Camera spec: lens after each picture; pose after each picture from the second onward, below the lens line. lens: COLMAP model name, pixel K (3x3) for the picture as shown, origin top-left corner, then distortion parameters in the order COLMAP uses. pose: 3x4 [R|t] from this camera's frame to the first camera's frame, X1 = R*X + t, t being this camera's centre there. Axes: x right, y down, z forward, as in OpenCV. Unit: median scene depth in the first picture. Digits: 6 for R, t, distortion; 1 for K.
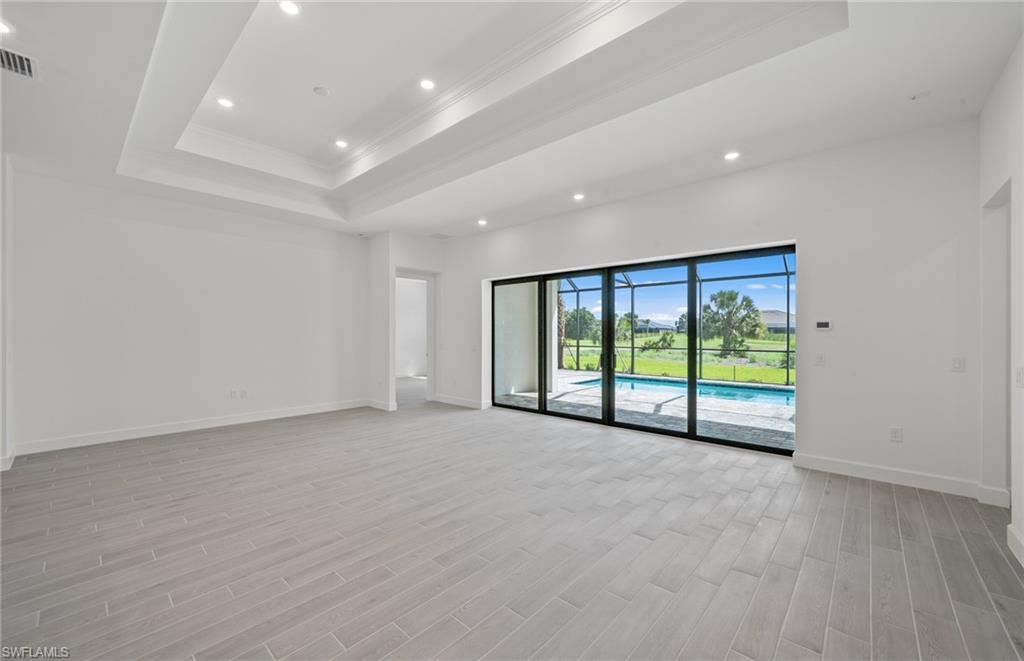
lens RADIAL K [[399.1, 0, 510.6], [0, 399.1, 333.8], [0, 0, 1]] dist [-0.008003, 0.000140]
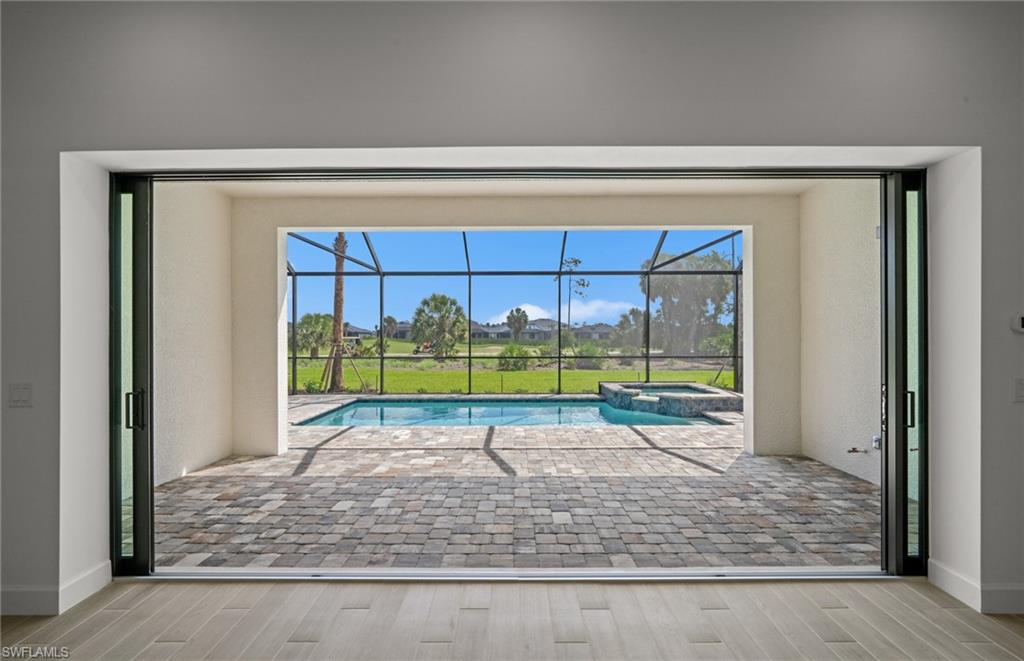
lens RADIAL K [[407.5, 0, 512.0], [0, 407.5, 330.5], [0, 0, 1]] dist [-0.000722, 0.000127]
pose [[0.743825, 0.009242, 0.668311, -0.034111], [0.002762, 0.999853, -0.016901, -0.004170], [-0.668369, 0.014417, 0.743690, 0.682404]]
